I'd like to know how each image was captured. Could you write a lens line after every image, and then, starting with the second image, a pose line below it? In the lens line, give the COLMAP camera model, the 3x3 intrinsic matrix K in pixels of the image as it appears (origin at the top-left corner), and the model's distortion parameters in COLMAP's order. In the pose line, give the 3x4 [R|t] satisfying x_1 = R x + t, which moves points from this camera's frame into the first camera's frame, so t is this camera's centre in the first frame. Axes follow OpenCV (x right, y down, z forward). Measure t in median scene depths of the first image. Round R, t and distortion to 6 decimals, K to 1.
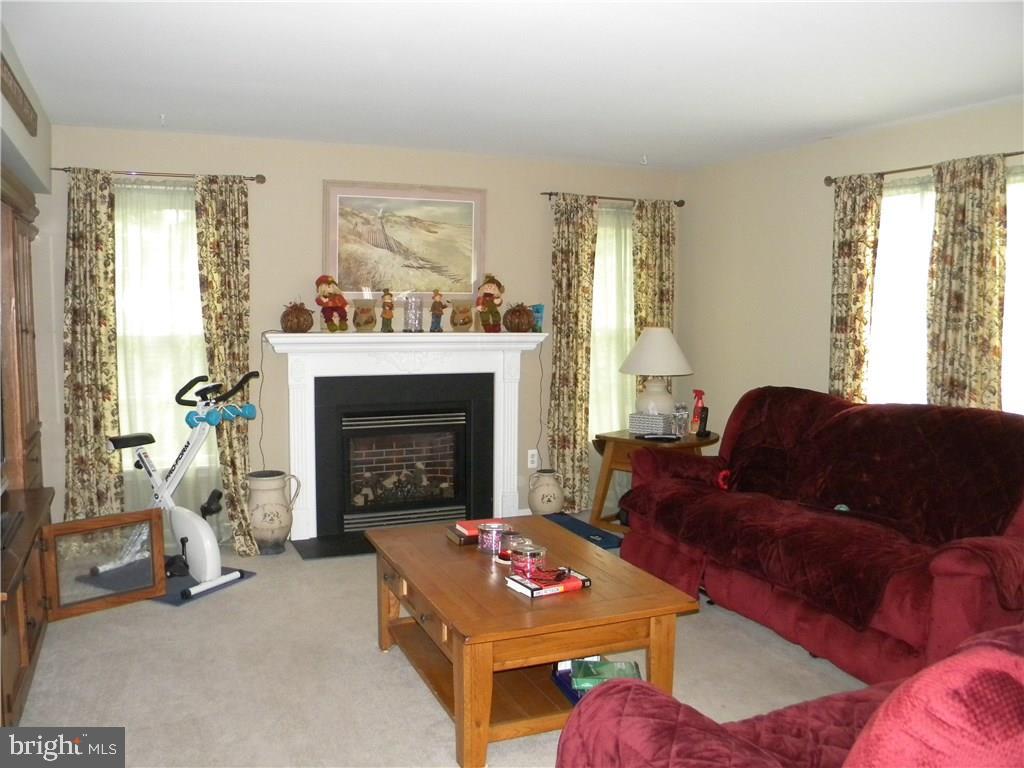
lens RADIAL K [[864.2, 0, 509.7], [0, 864.2, 383.0], [0, 0, 1]] dist [-0.180104, 0.143383]
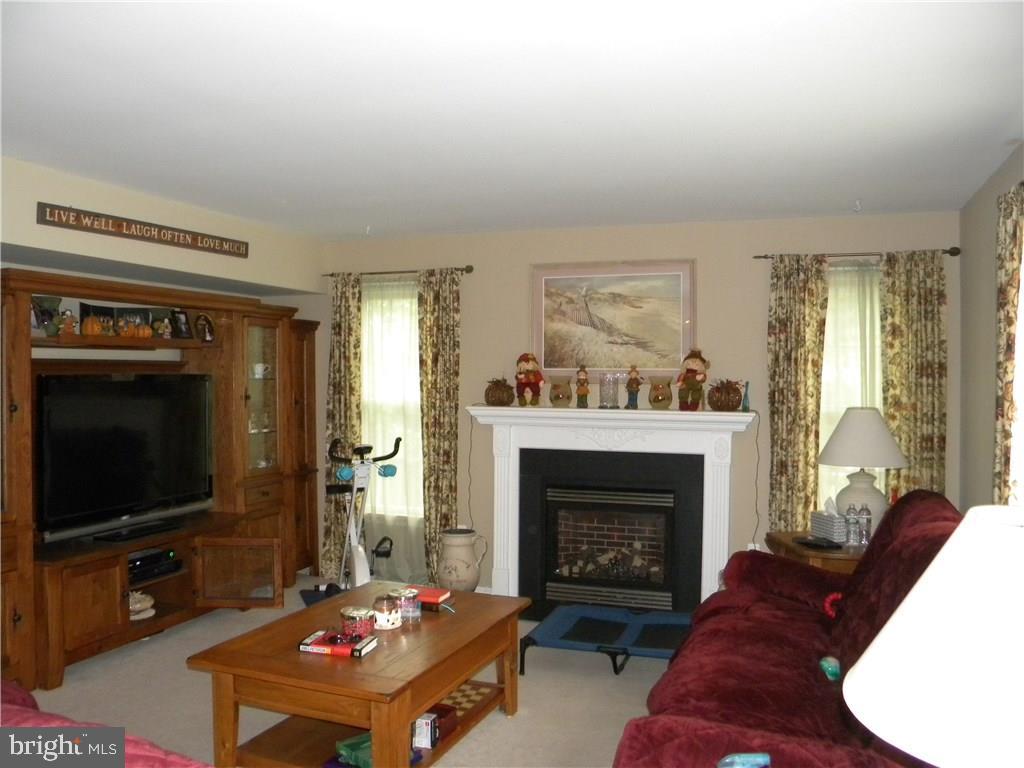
lens RADIAL K [[864.2, 0, 504.6], [0, 864.2, 378.9], [0, 0, 1]] dist [-0.180104, 0.143383]
pose [[0.715460, -0.001902, -0.698651, 0.494580], [-0.063037, 0.995742, -0.067265, -0.018309], [0.695804, 0.092167, 0.712294, 0.202734]]
